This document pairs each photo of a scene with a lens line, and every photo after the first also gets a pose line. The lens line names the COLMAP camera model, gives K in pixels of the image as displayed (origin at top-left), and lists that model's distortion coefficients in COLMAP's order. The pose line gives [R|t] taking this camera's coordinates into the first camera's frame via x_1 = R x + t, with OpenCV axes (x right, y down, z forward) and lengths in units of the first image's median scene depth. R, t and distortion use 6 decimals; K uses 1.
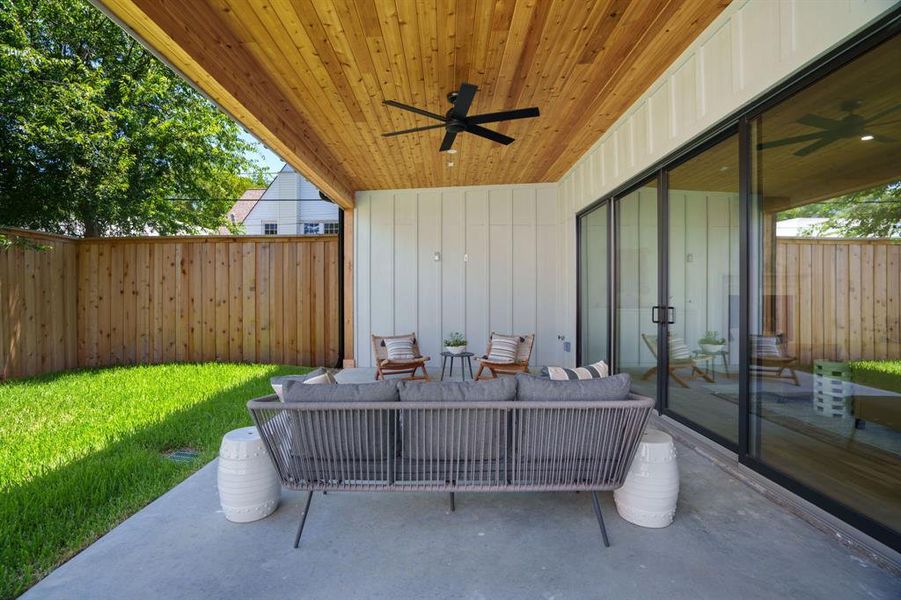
lens RADIAL K [[416.3, 0, 450.5], [0, 416.3, 300.0], [0, 0, 1]] dist [-0.000534, 0.000023]
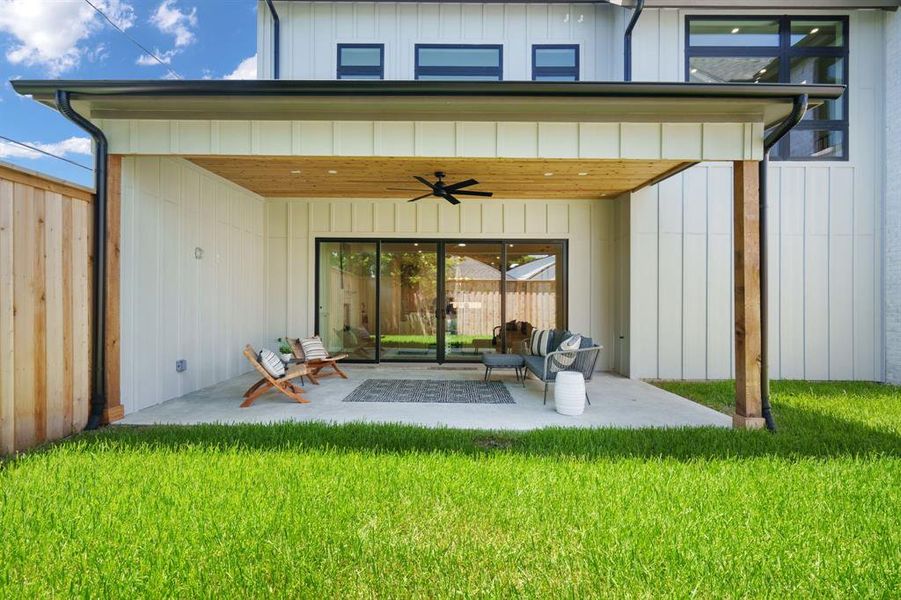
lens RADIAL K [[406.6, 0, 450.5], [0, 406.6, 300.0], [0, 0, 1]] dist [0.001107, 0.000192]
pose [[0.011349, 0.016177, 0.999805, -0.806702], [0.000594, 0.999869, -0.016184, -0.000239], [-0.999935, 0.000777, 0.011338, 0.506564]]
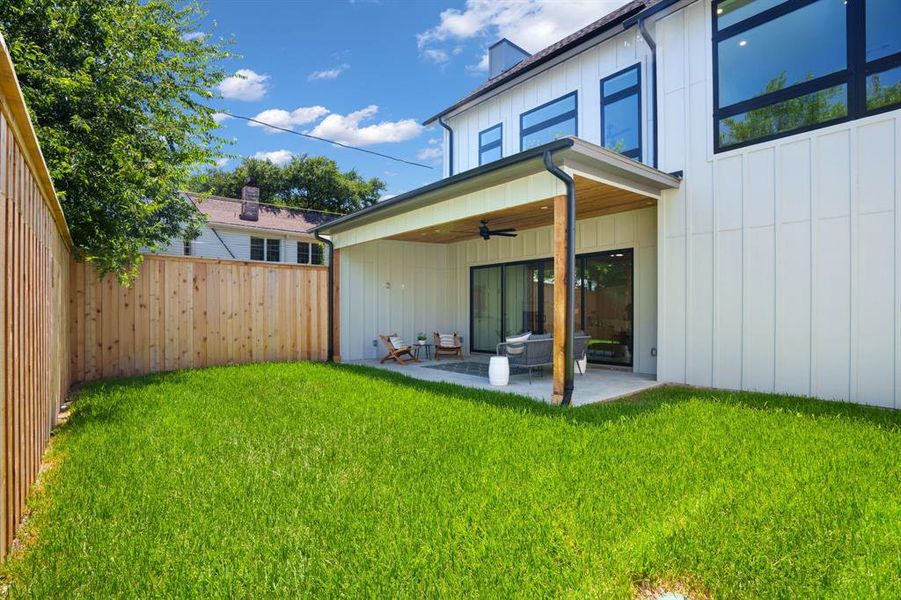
lens RADIAL K [[416.3, 0, 450.5], [0, 416.3, 300.0], [0, 0, 1]] dist [-0.000534, 0.000023]
pose [[0.747751, 0.022644, 0.663593, -0.877625], [0.001888, 0.999342, -0.036229, 0.007038], [-0.663977, 0.028344, 0.747216, -0.303009]]
